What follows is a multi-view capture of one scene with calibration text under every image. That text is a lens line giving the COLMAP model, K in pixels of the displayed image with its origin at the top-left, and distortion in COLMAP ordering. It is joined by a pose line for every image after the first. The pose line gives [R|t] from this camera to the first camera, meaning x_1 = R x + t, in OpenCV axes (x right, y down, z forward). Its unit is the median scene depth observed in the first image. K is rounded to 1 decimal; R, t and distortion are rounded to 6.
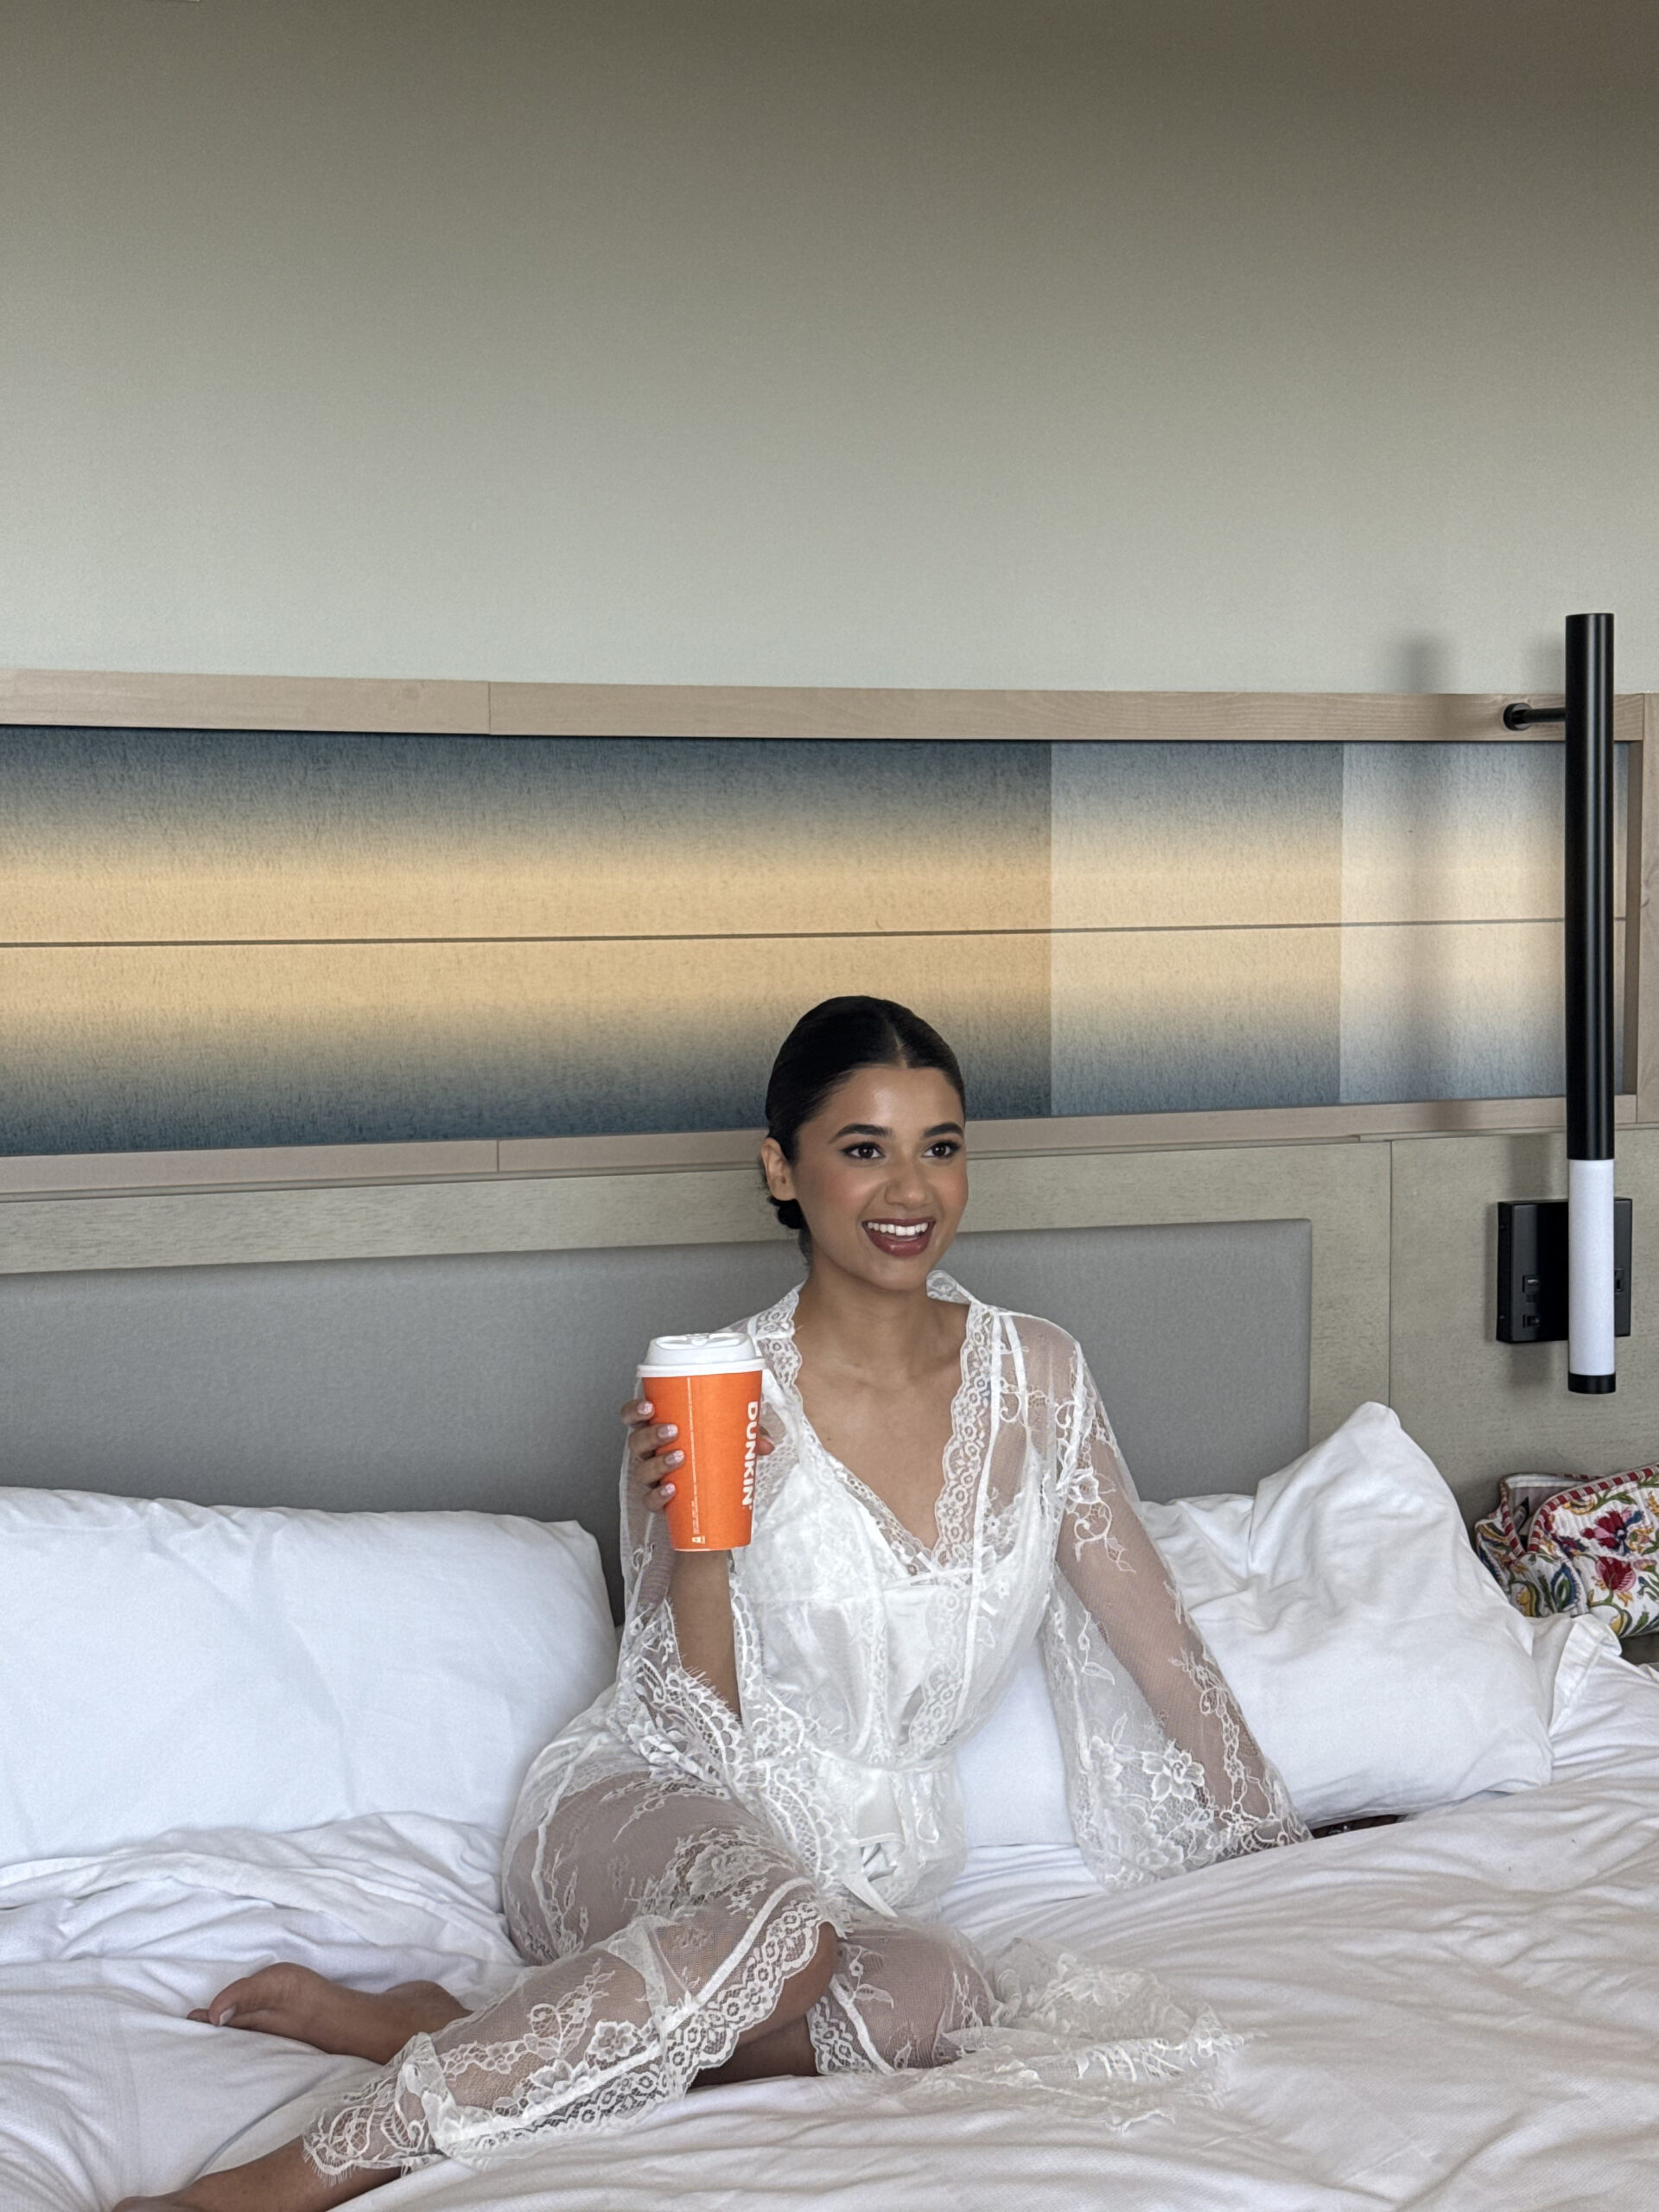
lens RADIAL K [[3079.3, 0, 849.5], [0, 3079.3, 1122.3], [0, 0, 1]] dist [0.100319, 0.000000]
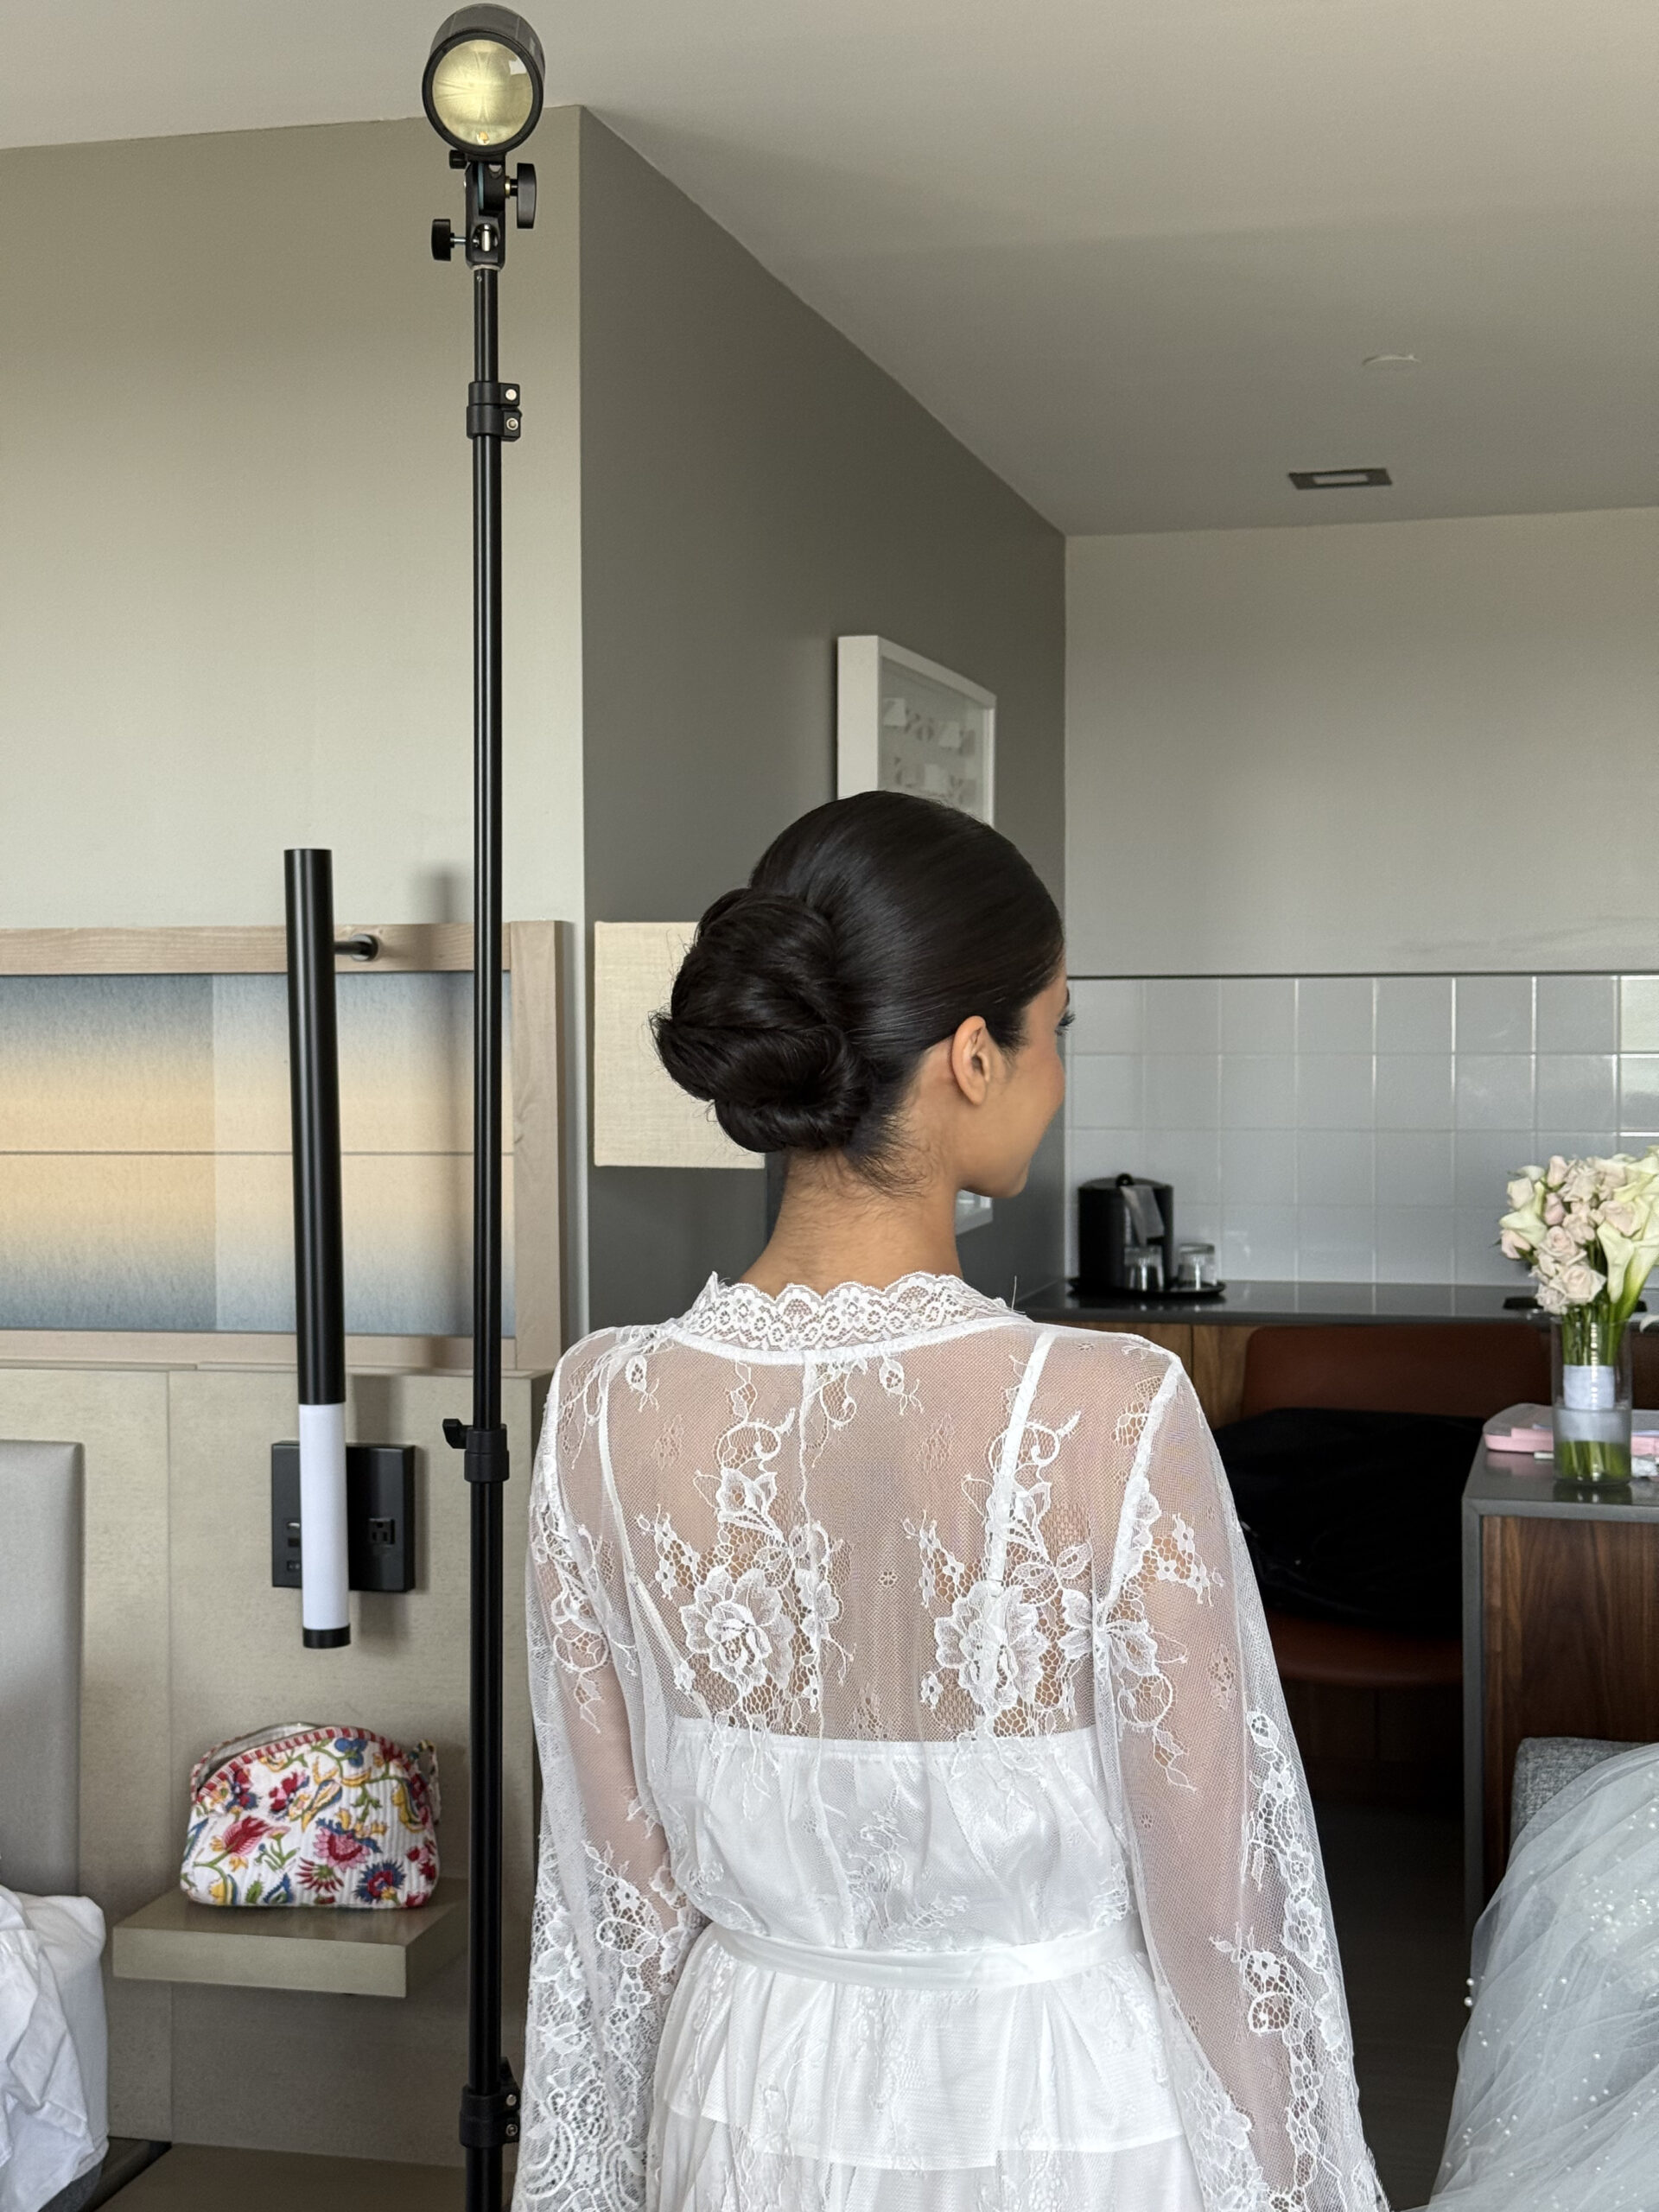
lens RADIAL K [[3079.3, 0, 792.8], [0, 3079.3, 1084.8], [0, 0, 1]] dist [0.100319, 0.000000]
pose [[0.834307, 0.015963, -0.551069, 0.901219], [-0.047620, 0.997931, -0.043188, -0.053329], [0.549239, 0.062274, 0.833341, 0.269517]]
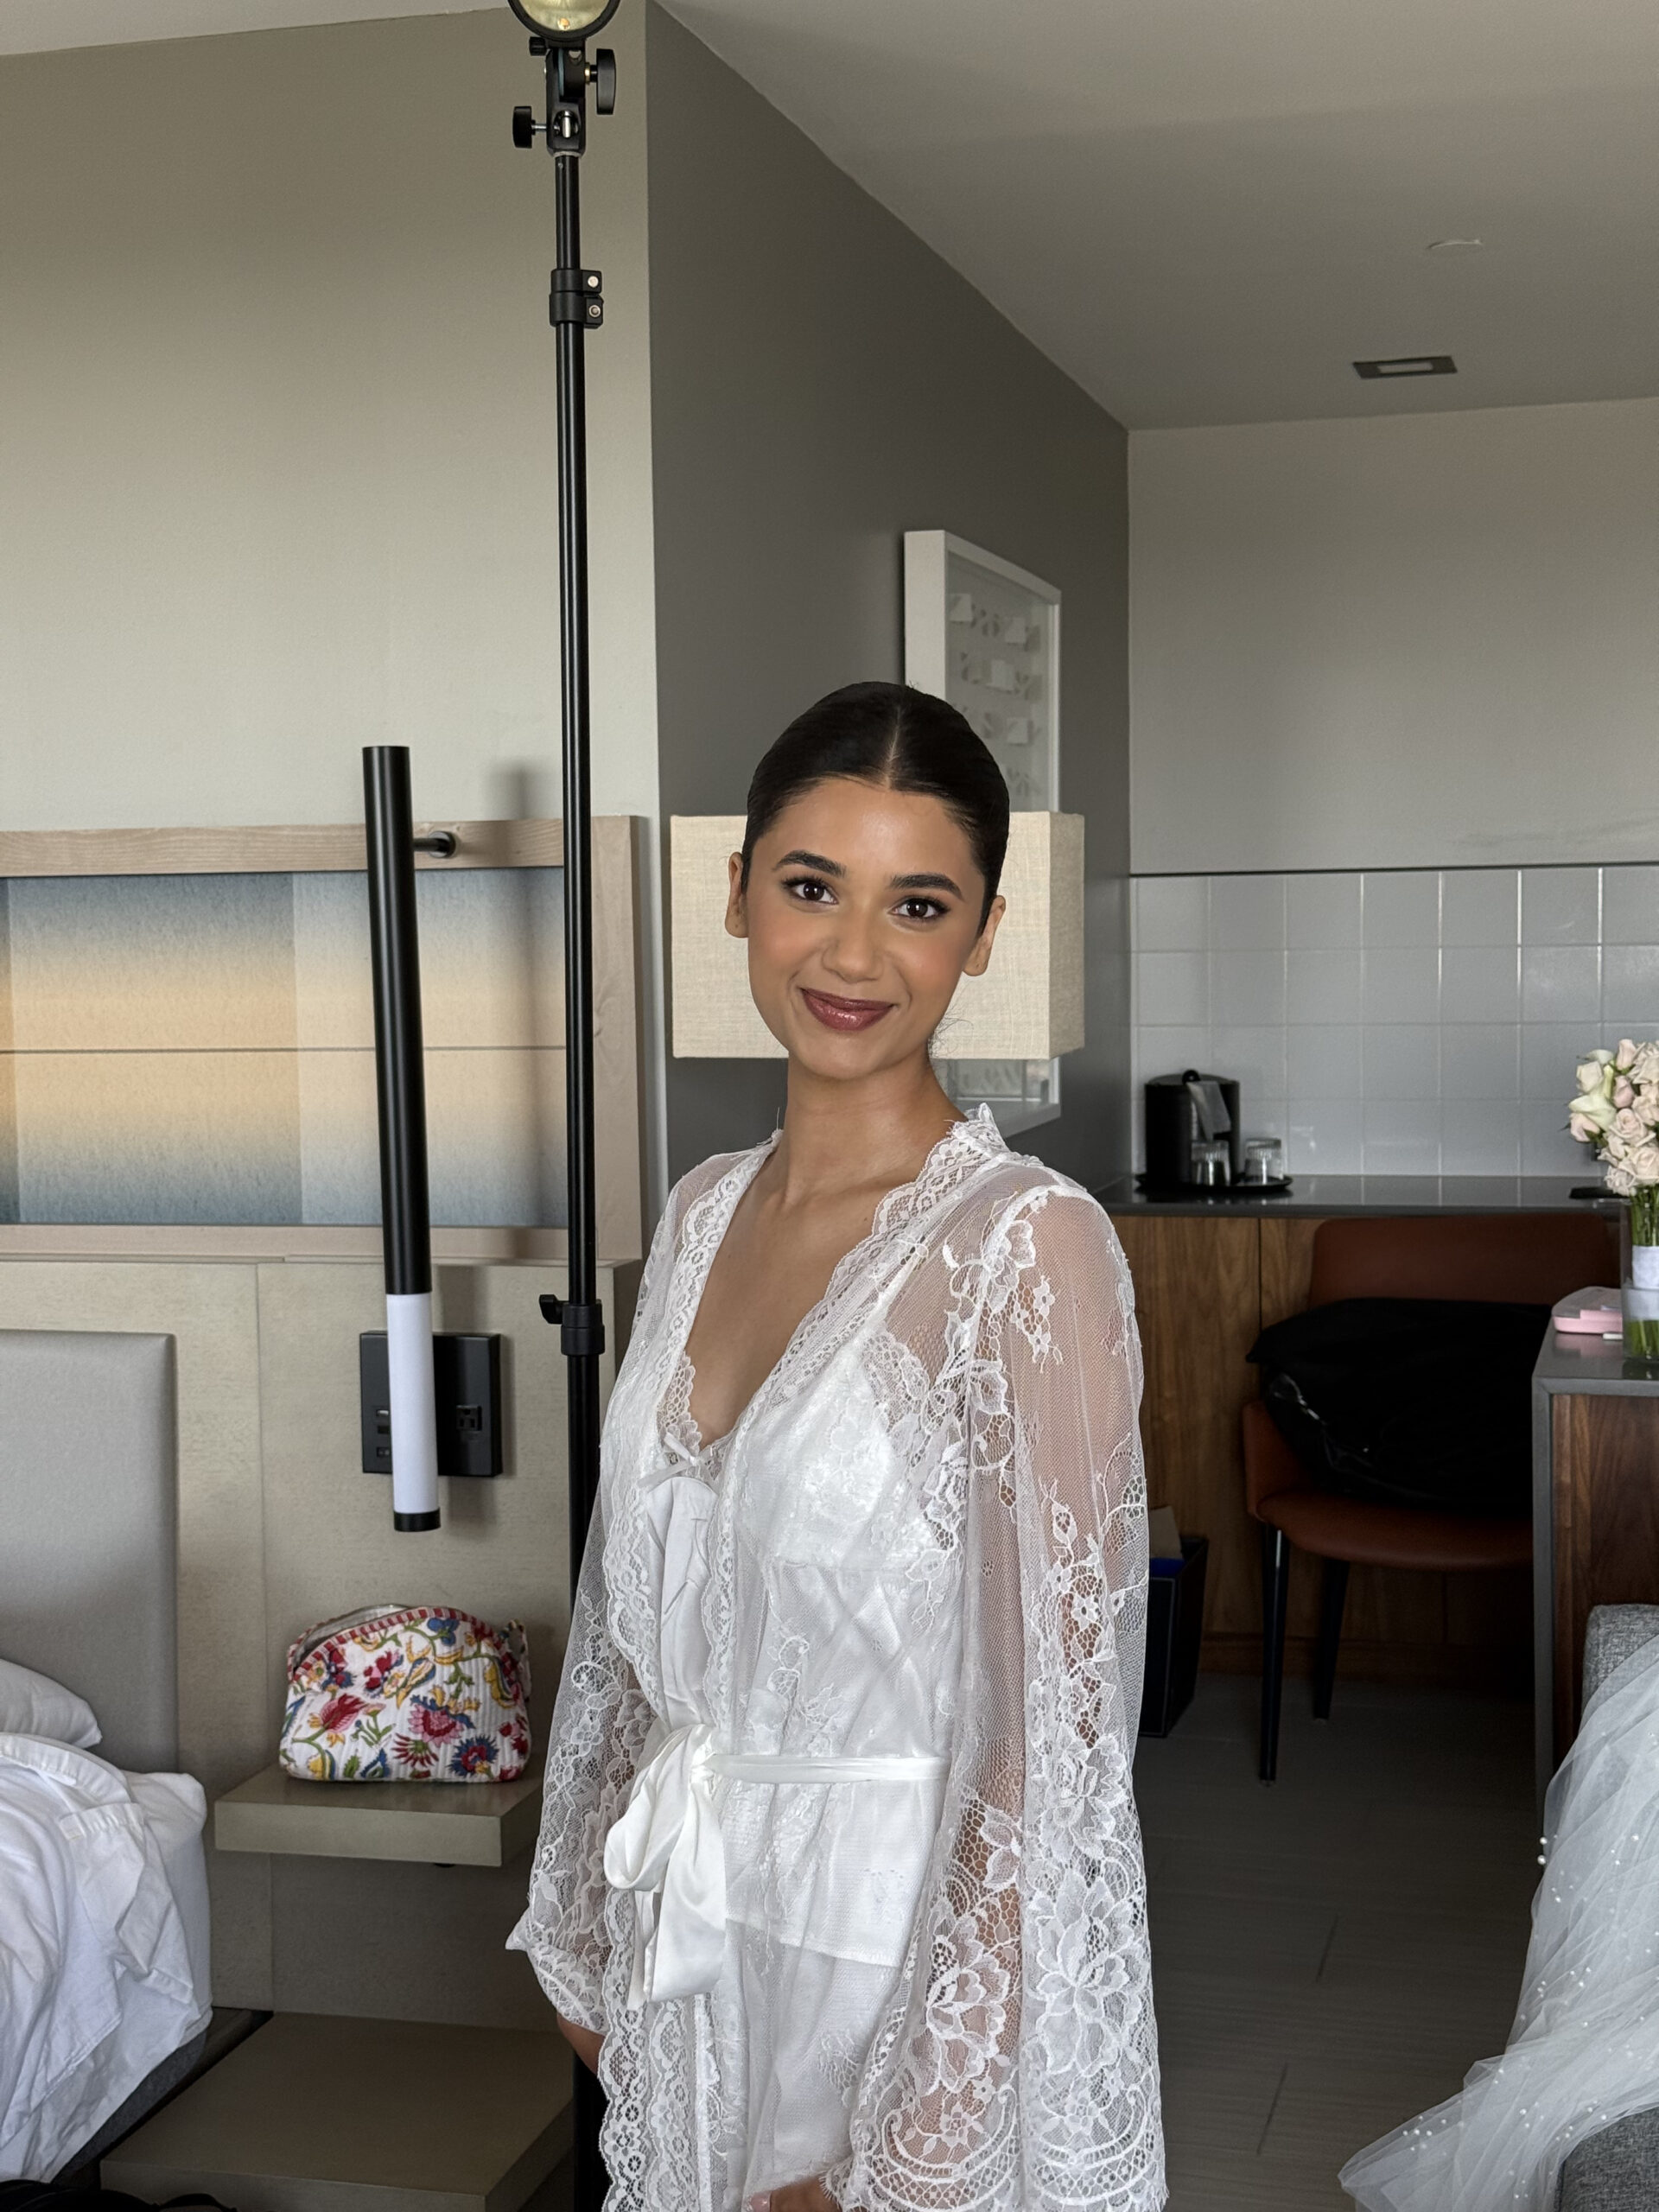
lens RADIAL K [[3079.3, 0, 813.3], [0, 3079.3, 1101.8], [0, 0, 1]] dist [0.100319, 0.000000]
pose [[0.827856, 0.026612, -0.560309, 0.902929], [-0.037830, 0.999249, -0.008434, -0.045989], [0.559664, 0.028179, 0.828241, 0.256728]]
